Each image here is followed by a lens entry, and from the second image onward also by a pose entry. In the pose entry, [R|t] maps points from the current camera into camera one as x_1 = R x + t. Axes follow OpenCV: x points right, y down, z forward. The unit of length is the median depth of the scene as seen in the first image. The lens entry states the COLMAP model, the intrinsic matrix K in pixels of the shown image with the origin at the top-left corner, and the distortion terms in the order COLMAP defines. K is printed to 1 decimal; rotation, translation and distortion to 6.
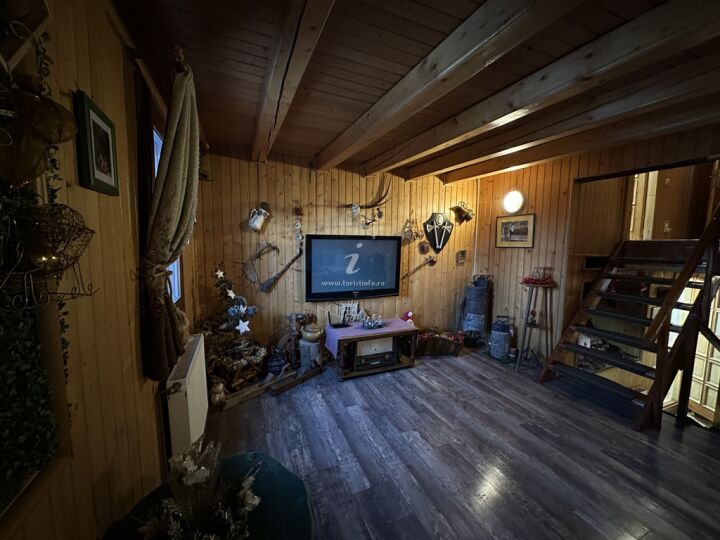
lens RADIAL K [[286.5, 0, 360.0], [0, 286.5, 270.0], [0, 0, 1]] dist [0.000460, 0.000074]
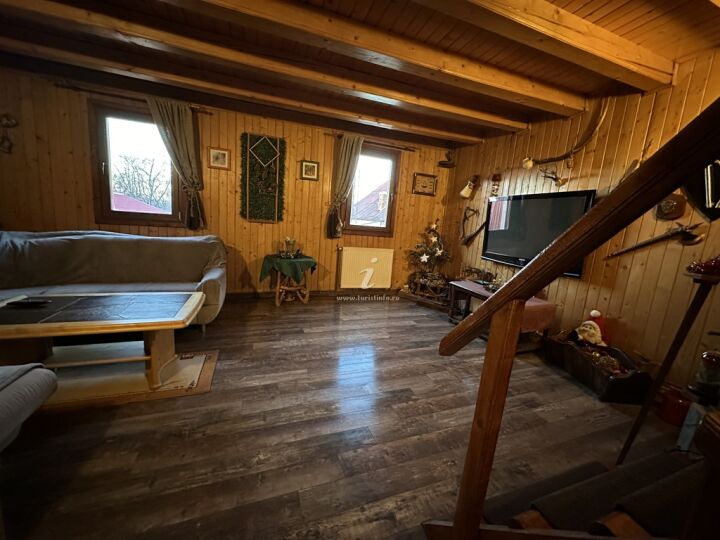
lens RADIAL K [[286.5, 0, 360.0], [0, 286.5, 270.0], [0, 0, 1]] dist [0.000460, 0.000074]
pose [[-0.057737, 0.148234, -0.987265, 1.158640], [-0.173831, 0.972316, 0.156155, 0.073786], [0.983082, 0.180633, -0.030371, 0.693634]]
